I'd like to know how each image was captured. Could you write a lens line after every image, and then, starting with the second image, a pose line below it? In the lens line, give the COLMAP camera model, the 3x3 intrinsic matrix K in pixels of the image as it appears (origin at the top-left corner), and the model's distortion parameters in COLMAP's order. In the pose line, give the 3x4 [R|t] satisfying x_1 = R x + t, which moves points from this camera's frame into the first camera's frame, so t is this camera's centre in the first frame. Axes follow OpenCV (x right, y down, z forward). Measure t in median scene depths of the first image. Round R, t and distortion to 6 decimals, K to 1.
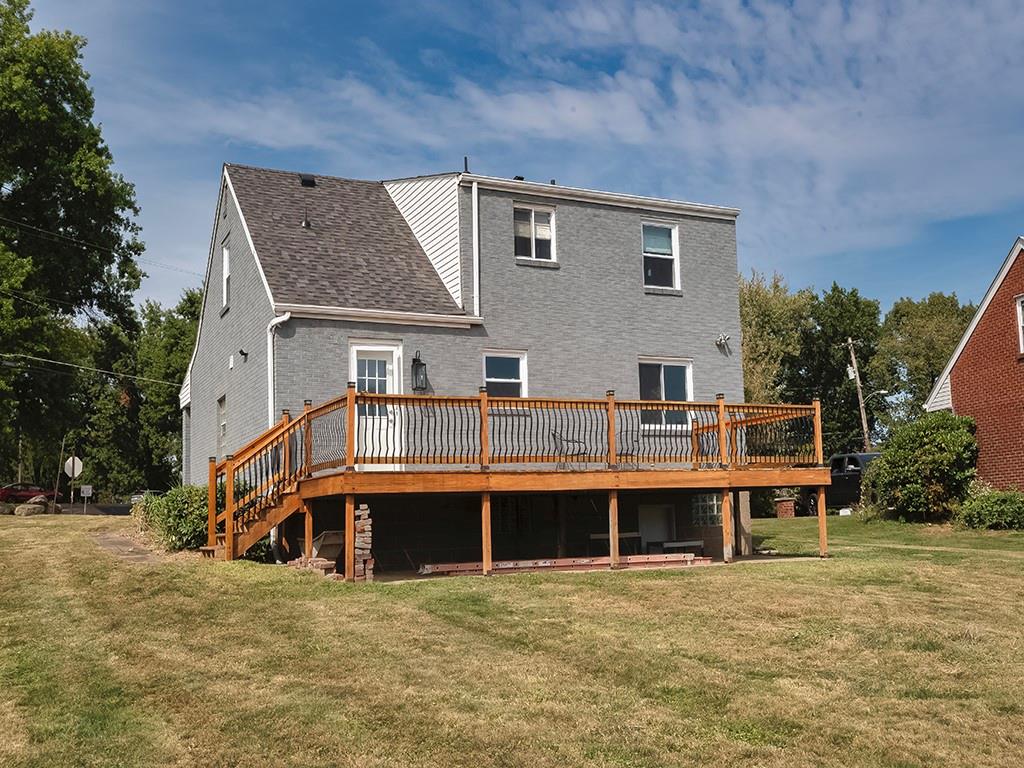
lens RADIAL K [[1073.0, 0, 513.7], [0, 1073.0, 462.2], [0, 0, 1]] dist [0.015330, 0.012051]
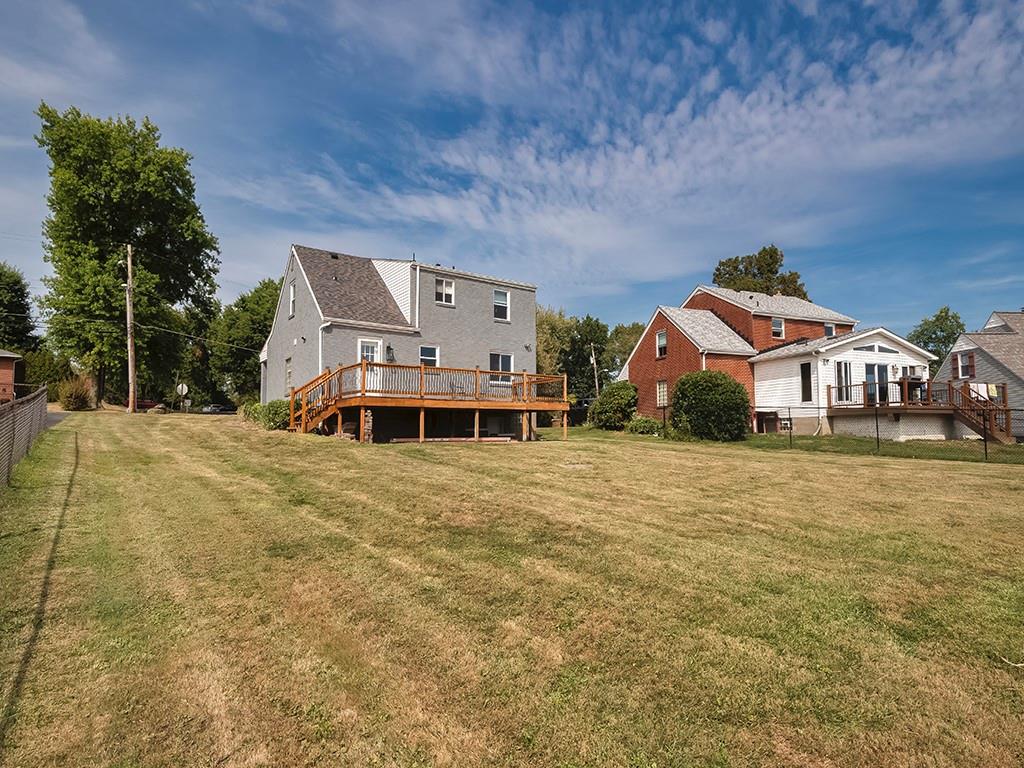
lens RADIAL K [[572.2, 0, 512.0], [0, 572.2, 384.0], [0, 0, 1]] dist [0.000560, 0.000039]
pose [[0.986246, 0.044384, 0.159216, -0.024012], [-0.039945, 0.998722, -0.030976, 0.005768], [-0.160387, 0.024191, 0.986758, -0.173069]]
